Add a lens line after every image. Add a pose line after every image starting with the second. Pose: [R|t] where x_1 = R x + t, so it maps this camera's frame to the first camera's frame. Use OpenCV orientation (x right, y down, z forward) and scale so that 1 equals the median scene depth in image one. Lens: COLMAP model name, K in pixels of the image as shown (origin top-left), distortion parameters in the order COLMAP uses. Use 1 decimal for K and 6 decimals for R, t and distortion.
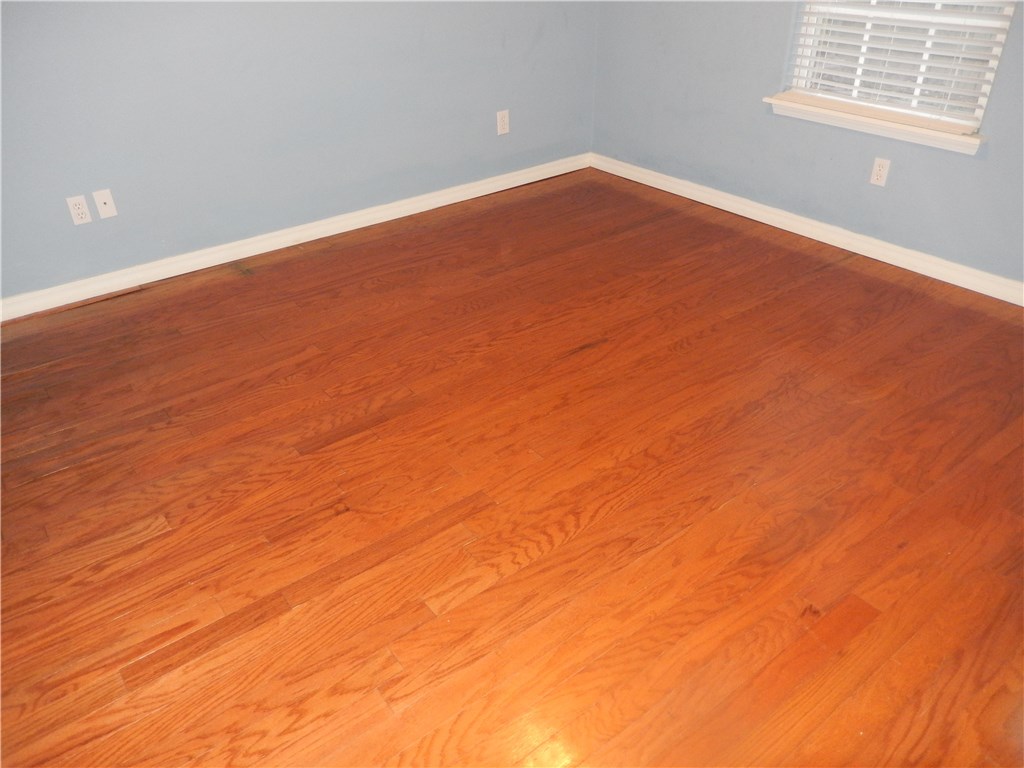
lens RADIAL K [[759.3, 0, 514.8], [0, 759.3, 379.7], [0, 0, 1]] dist [0.000687, -0.014530]
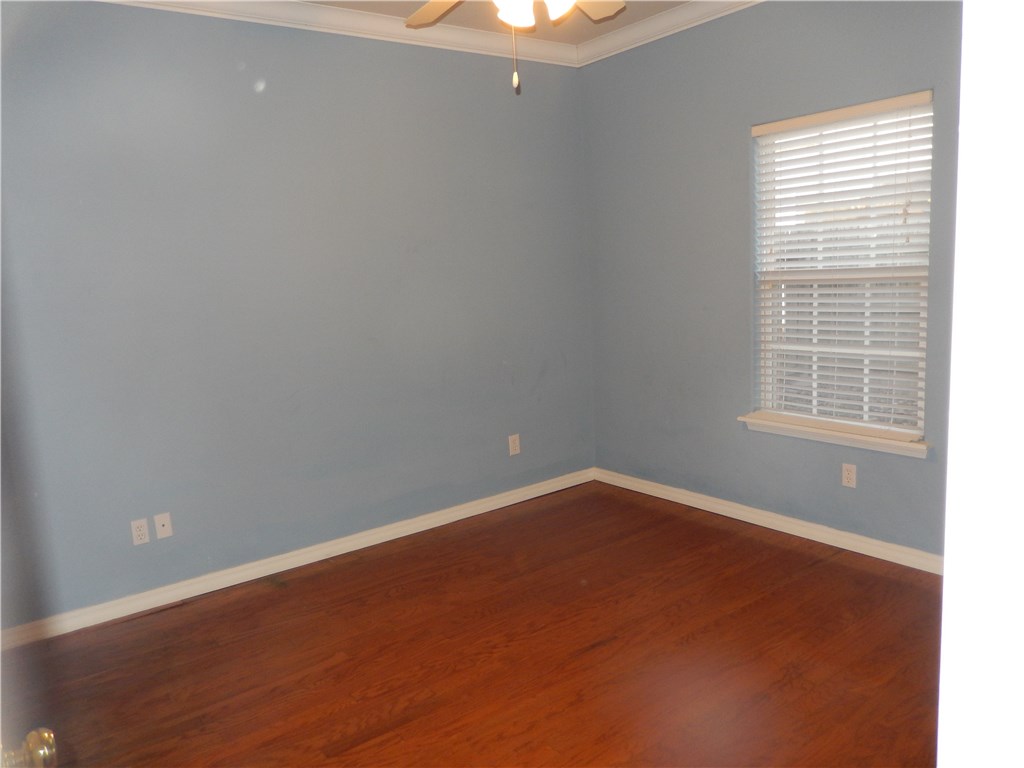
lens RADIAL K [[759.3, 0, 513.7], [0, 759.3, 382.5], [0, 0, 1]] dist [0.000687, -0.014530]
pose [[0.999262, -0.035301, -0.015173, 0.005402], [0.026497, 0.919063, -0.393219, 0.030435], [0.027826, 0.392527, 0.919320, -0.109321]]
